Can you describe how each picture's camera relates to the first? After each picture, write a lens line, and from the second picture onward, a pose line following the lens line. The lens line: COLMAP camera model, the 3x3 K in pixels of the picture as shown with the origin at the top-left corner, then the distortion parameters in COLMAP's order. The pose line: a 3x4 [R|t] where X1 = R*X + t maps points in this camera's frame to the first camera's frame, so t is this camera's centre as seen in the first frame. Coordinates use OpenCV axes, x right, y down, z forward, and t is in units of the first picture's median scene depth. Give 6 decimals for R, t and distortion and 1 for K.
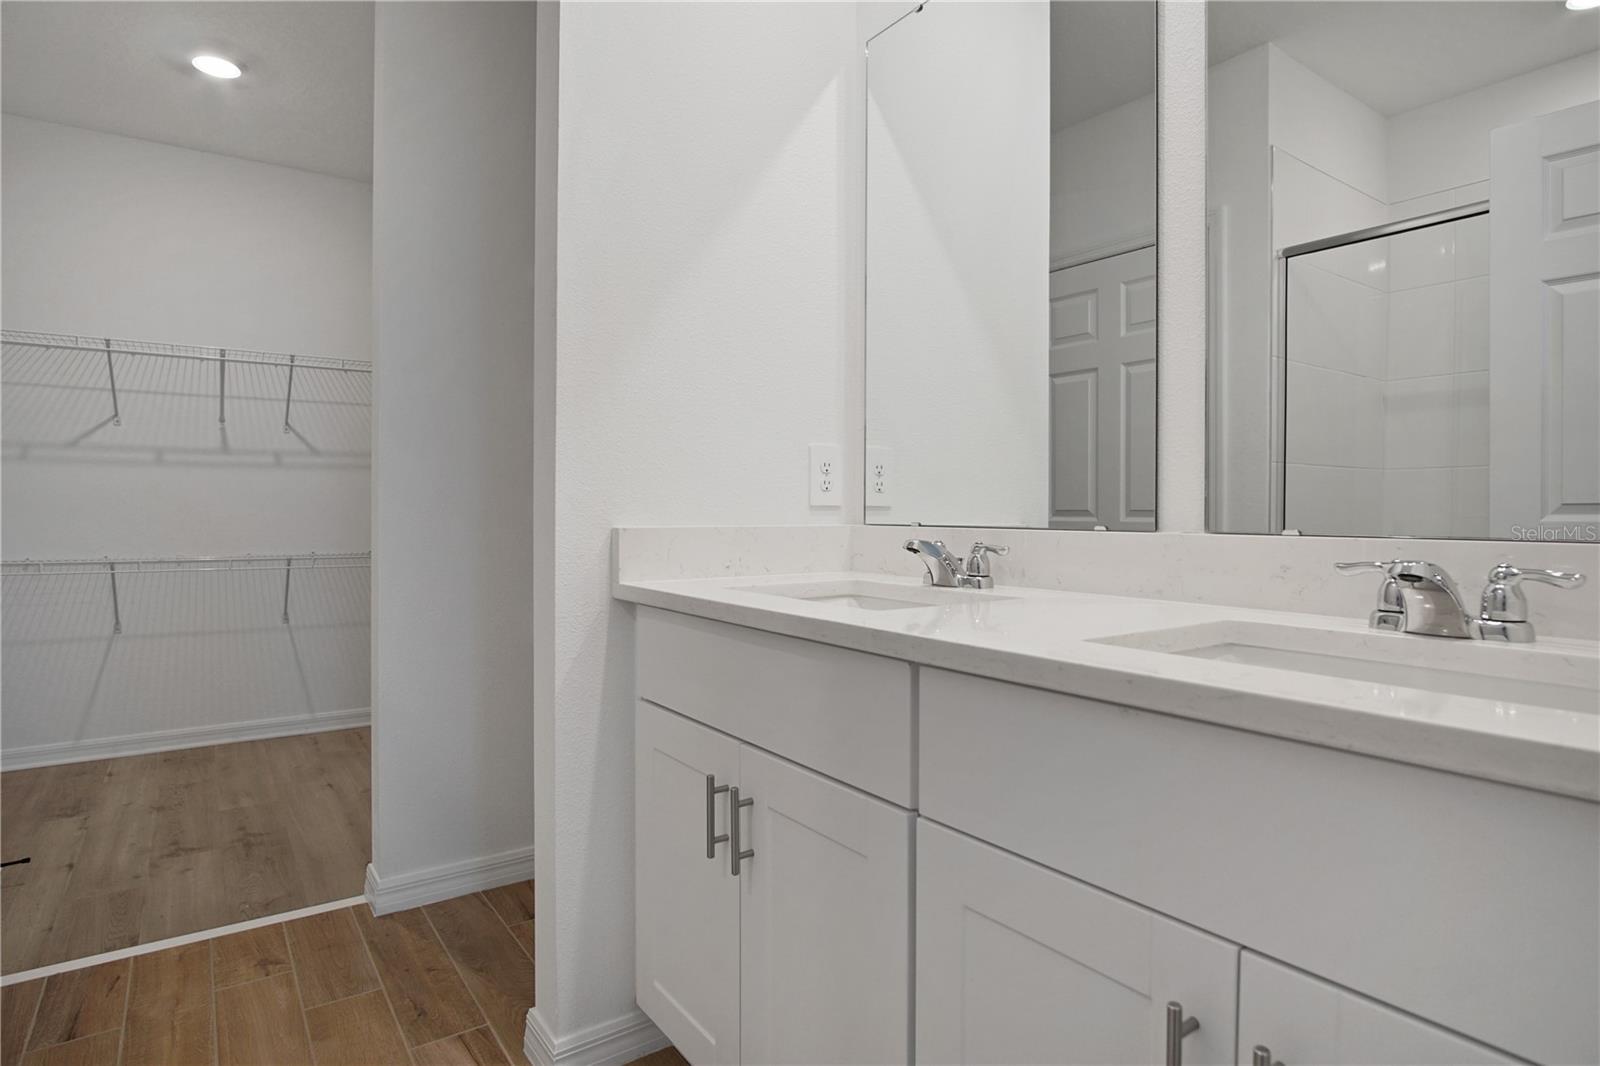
lens RADIAL K [[868.4, 0, 810.8], [0, 868.4, 515.4], [0, 0, 1]] dist [-0.033979, 0.009135]
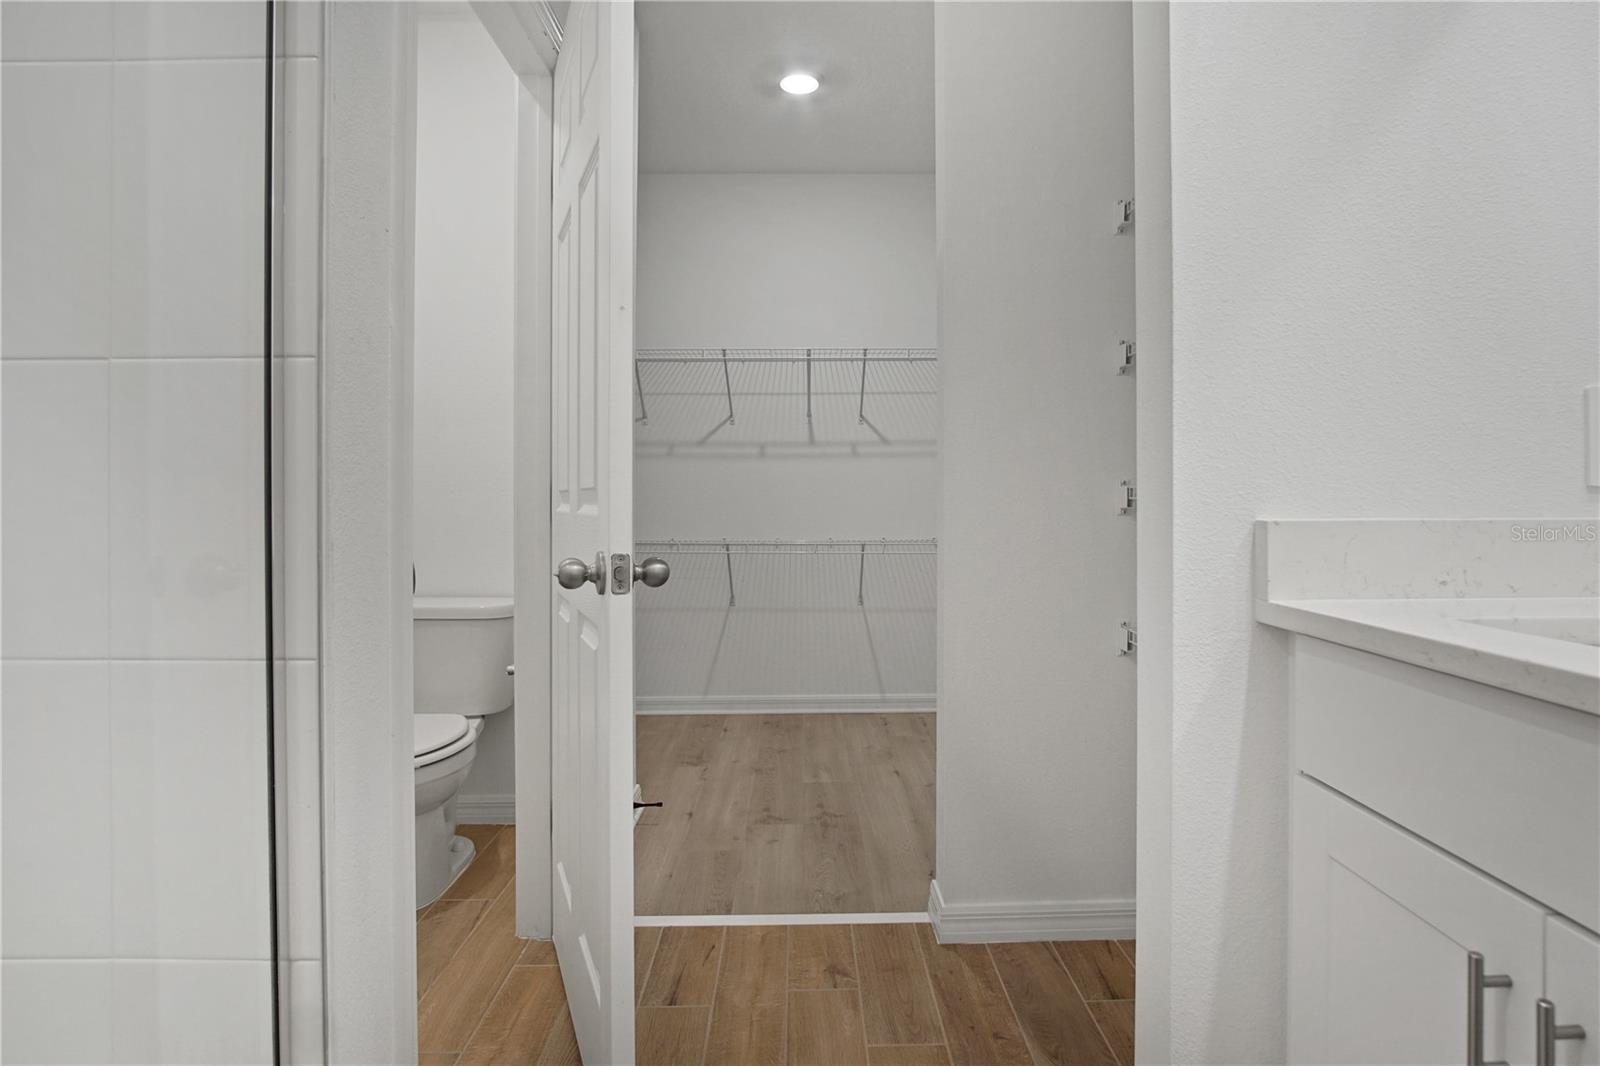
lens RADIAL K [[868.4, 0, 810.8], [0, 868.4, 515.4], [0, 0, 1]] dist [-0.033979, 0.009135]
pose [[0.818947, 0.006445, -0.573833, -0.076965], [0.002626, 0.999884, 0.014978, -0.000860], [0.573863, -0.013773, 0.818835, 0.140640]]
